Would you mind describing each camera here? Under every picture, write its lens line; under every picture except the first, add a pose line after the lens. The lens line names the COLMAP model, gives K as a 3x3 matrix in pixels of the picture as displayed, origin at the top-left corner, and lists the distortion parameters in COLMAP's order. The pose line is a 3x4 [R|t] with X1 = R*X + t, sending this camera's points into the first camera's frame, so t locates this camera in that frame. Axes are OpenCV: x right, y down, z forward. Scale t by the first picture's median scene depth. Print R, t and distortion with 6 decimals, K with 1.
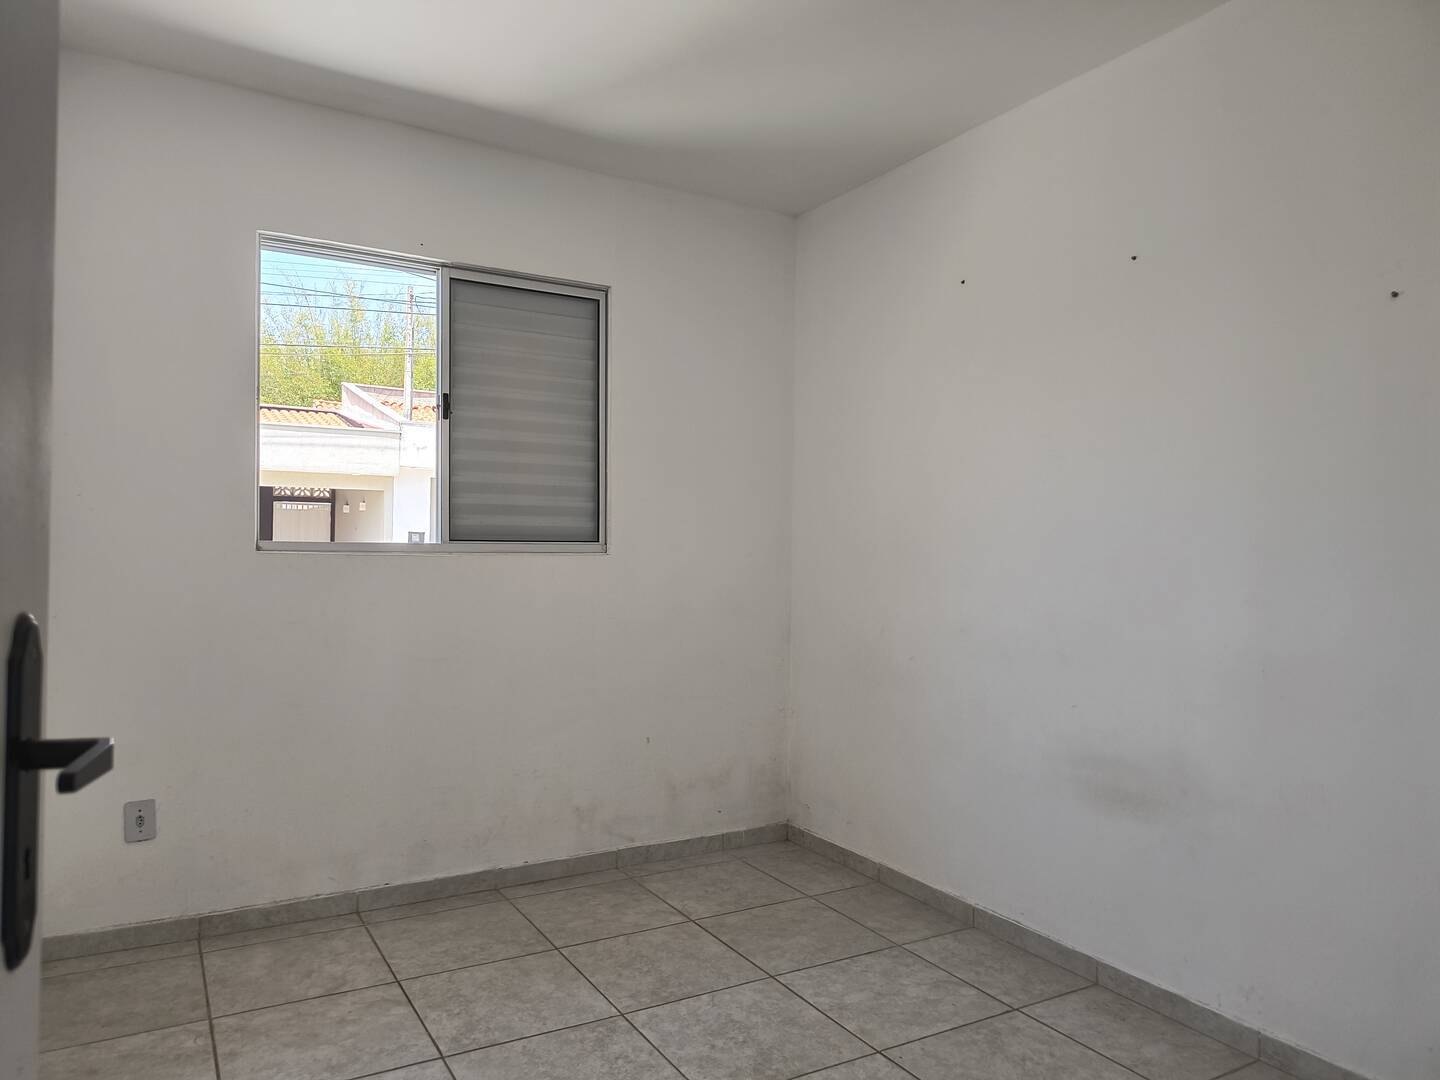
lens RADIAL K [[977.7, 0, 733.5], [0, 977.7, 553.5], [0, 0, 1]] dist [0.024088, -0.026803]
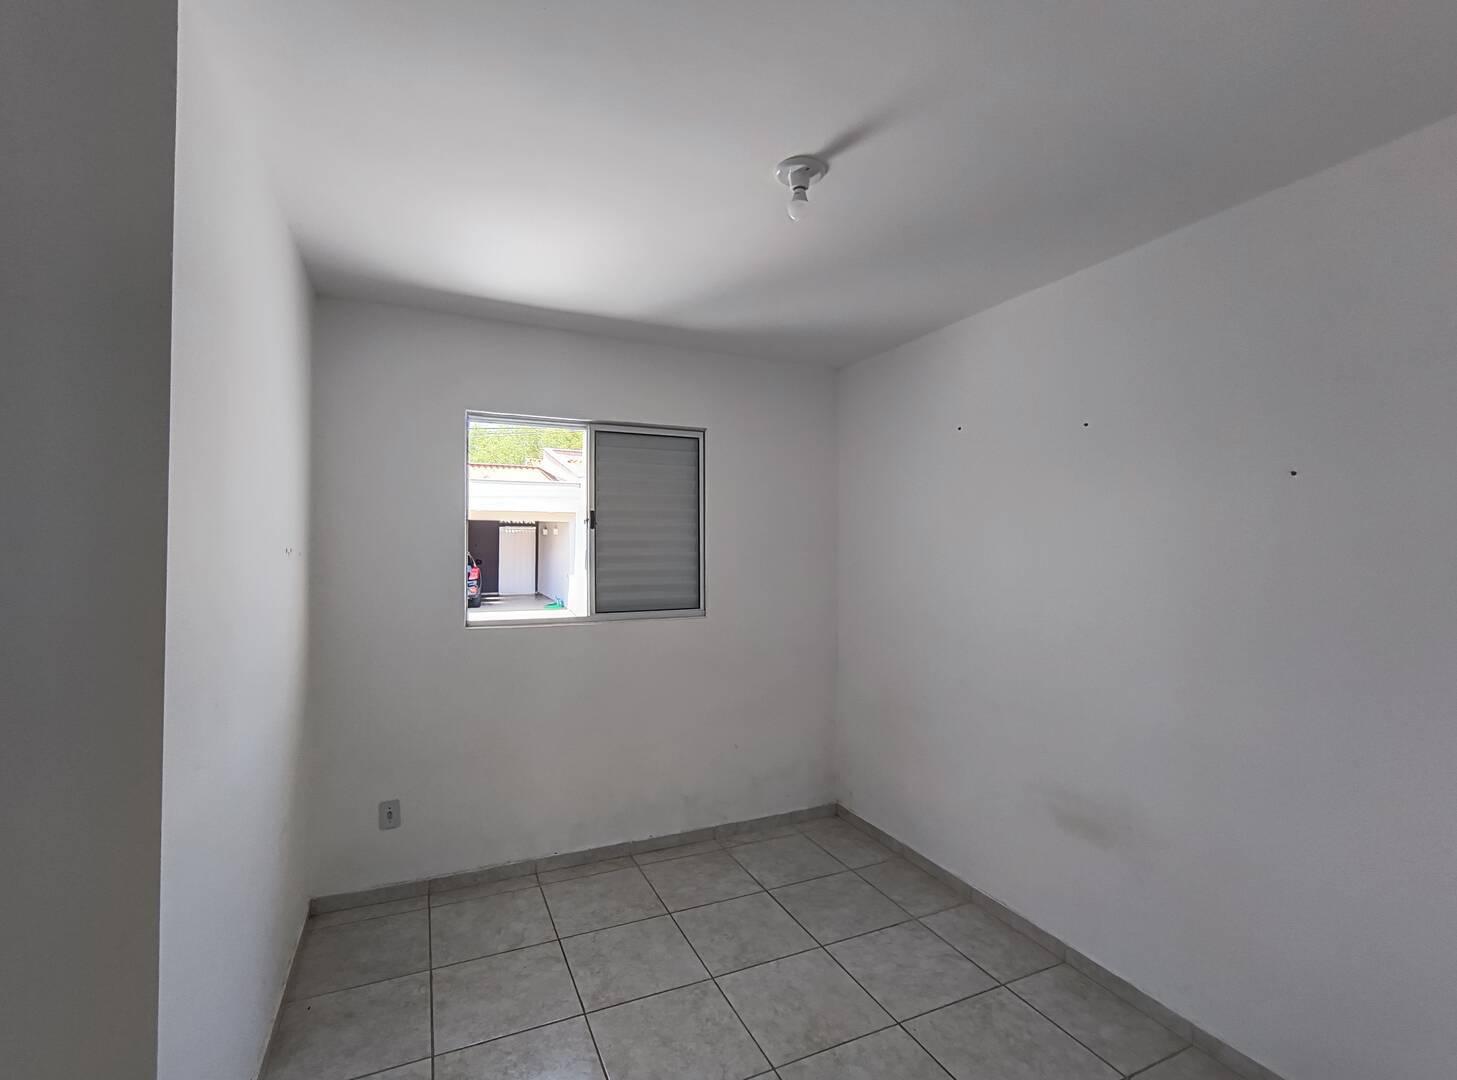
lens RADIAL K [[673.6, 0, 750.0], [0, 673.6, 545.7], [0, 0, 1]] dist [-0.009129, 0.003094]
pose [[0.996265, -0.011102, -0.085633, 0.023634], [0.010465, 0.999914, -0.007883, -0.115036], [0.085713, 0.006957, 0.996296, 0.040621]]
